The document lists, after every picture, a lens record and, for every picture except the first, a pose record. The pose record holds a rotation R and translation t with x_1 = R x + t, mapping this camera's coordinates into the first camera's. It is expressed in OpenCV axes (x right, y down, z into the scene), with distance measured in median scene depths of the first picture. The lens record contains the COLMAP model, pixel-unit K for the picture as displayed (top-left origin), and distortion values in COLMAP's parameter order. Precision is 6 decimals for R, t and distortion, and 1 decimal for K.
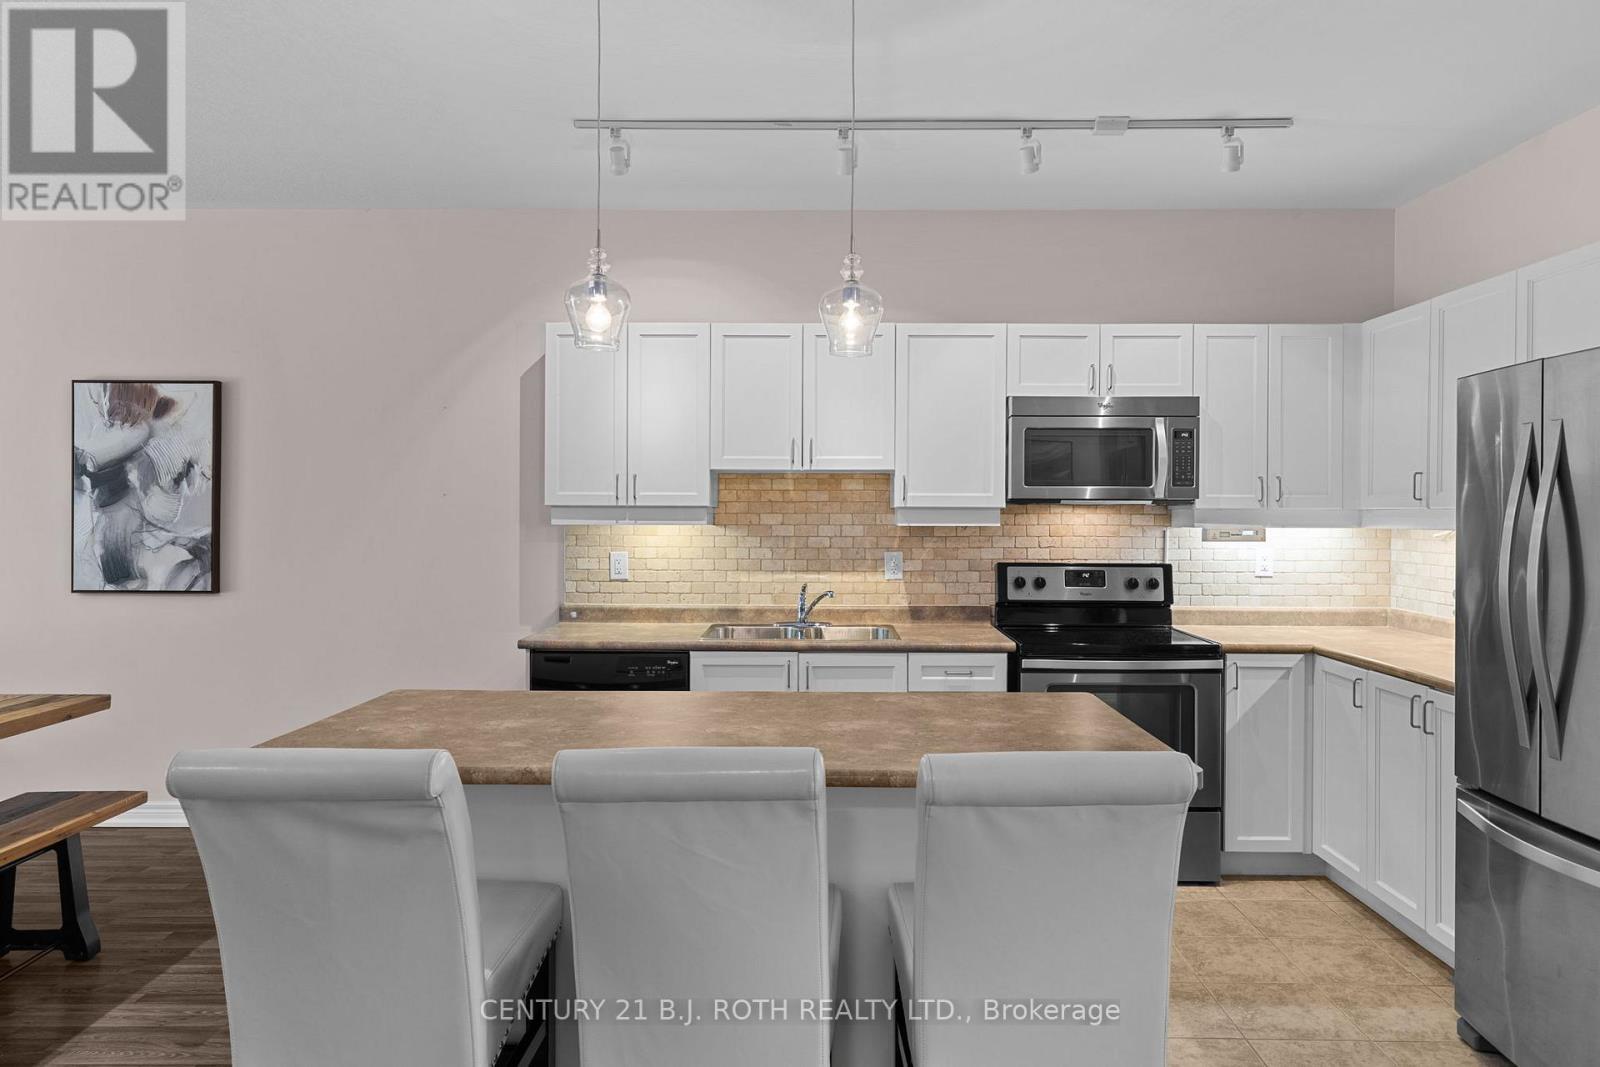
lens RADIAL K [[1038.8, 0, 802.6], [0, 1038.8, 522.0], [0, 0, 1]] dist [0.007284, 0.001891]
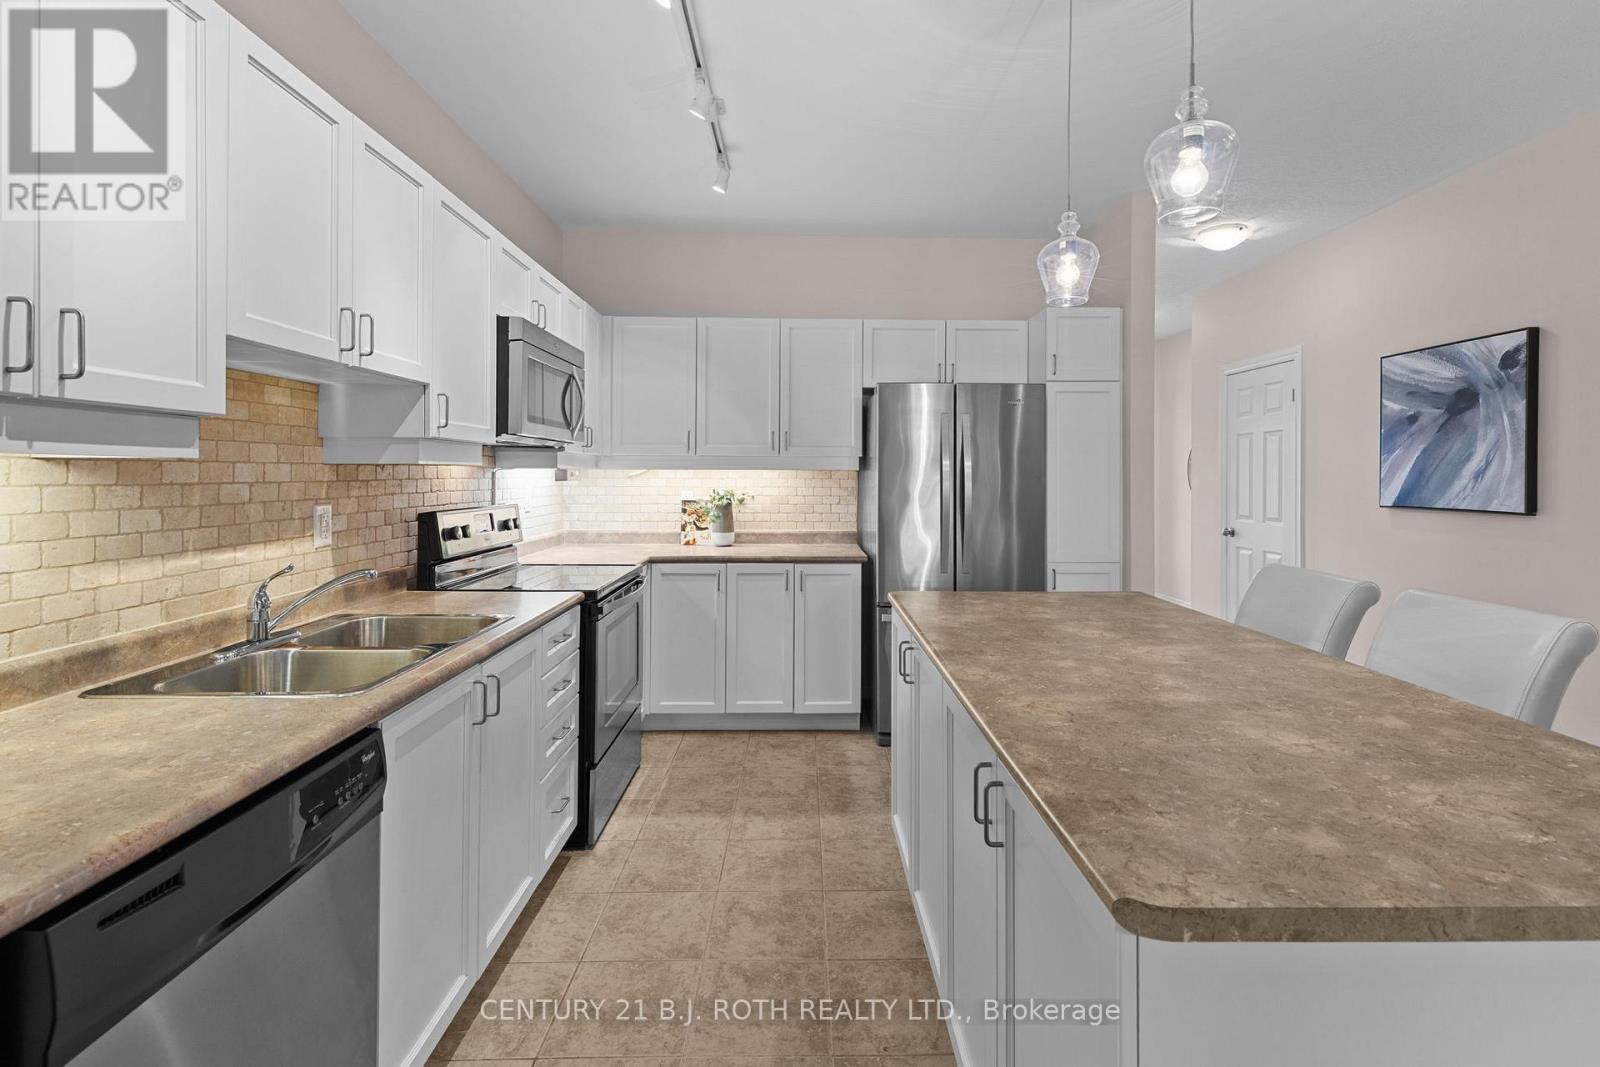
lens RADIAL K [[740.0, 0, 826.5], [0, 740.0, 480.7], [0, 0, 1]] dist [-0.000974, -0.000456]
pose [[-0.045392, -0.012010, 0.998897, -0.317070], [0.008580, 0.999886, 0.012411, 0.008510], [-0.998932, 0.009134, -0.045284, 0.566572]]
